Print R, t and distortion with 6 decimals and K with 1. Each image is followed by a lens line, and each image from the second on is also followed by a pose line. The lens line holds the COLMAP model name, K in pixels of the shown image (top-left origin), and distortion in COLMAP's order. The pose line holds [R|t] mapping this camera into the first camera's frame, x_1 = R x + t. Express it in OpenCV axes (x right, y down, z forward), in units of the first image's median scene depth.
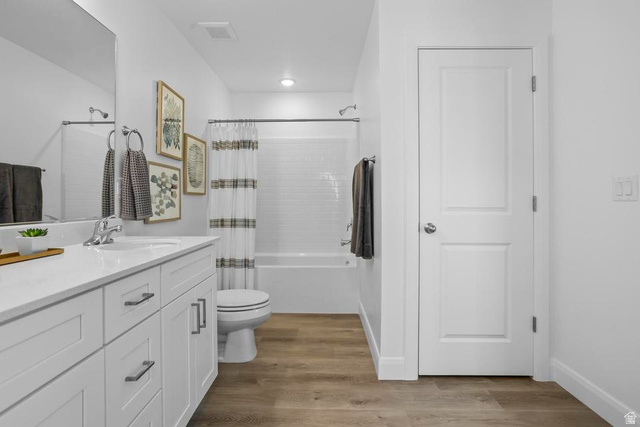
lens RADIAL K [[325.0, 0, 312.0], [0, 325.0, 198.6], [0, 0, 1]] dist [-0.048555, 0.037449]
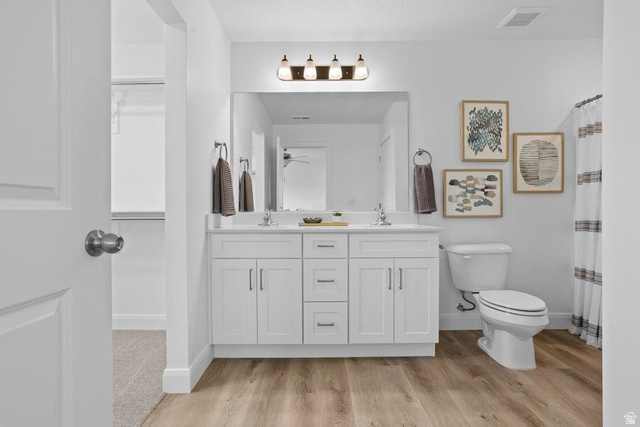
lens RADIAL K [[318.3, 0, 320.4], [0, 318.3, 207.4], [0, 0, 1]] dist [-0.001135, 0.020179]
pose [[0.040378, -0.005729, -0.999168, 0.600081], [0.012433, 0.999909, -0.005231, 0.029594], [0.999107, -0.012212, 0.040446, 0.352133]]
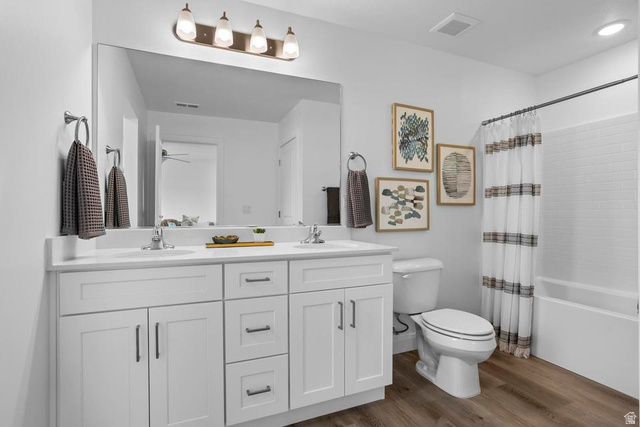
lens RADIAL K [[318.9, 0, 317.1], [0, 318.9, 212.4], [0, 0, 1]] dist [-0.043941, 0.033855]
pose [[0.415281, -0.003586, -0.909686, 0.347189], [0.009115, 0.999958, 0.000219, 0.005359], [0.909648, -0.008383, 0.415296, 0.258769]]
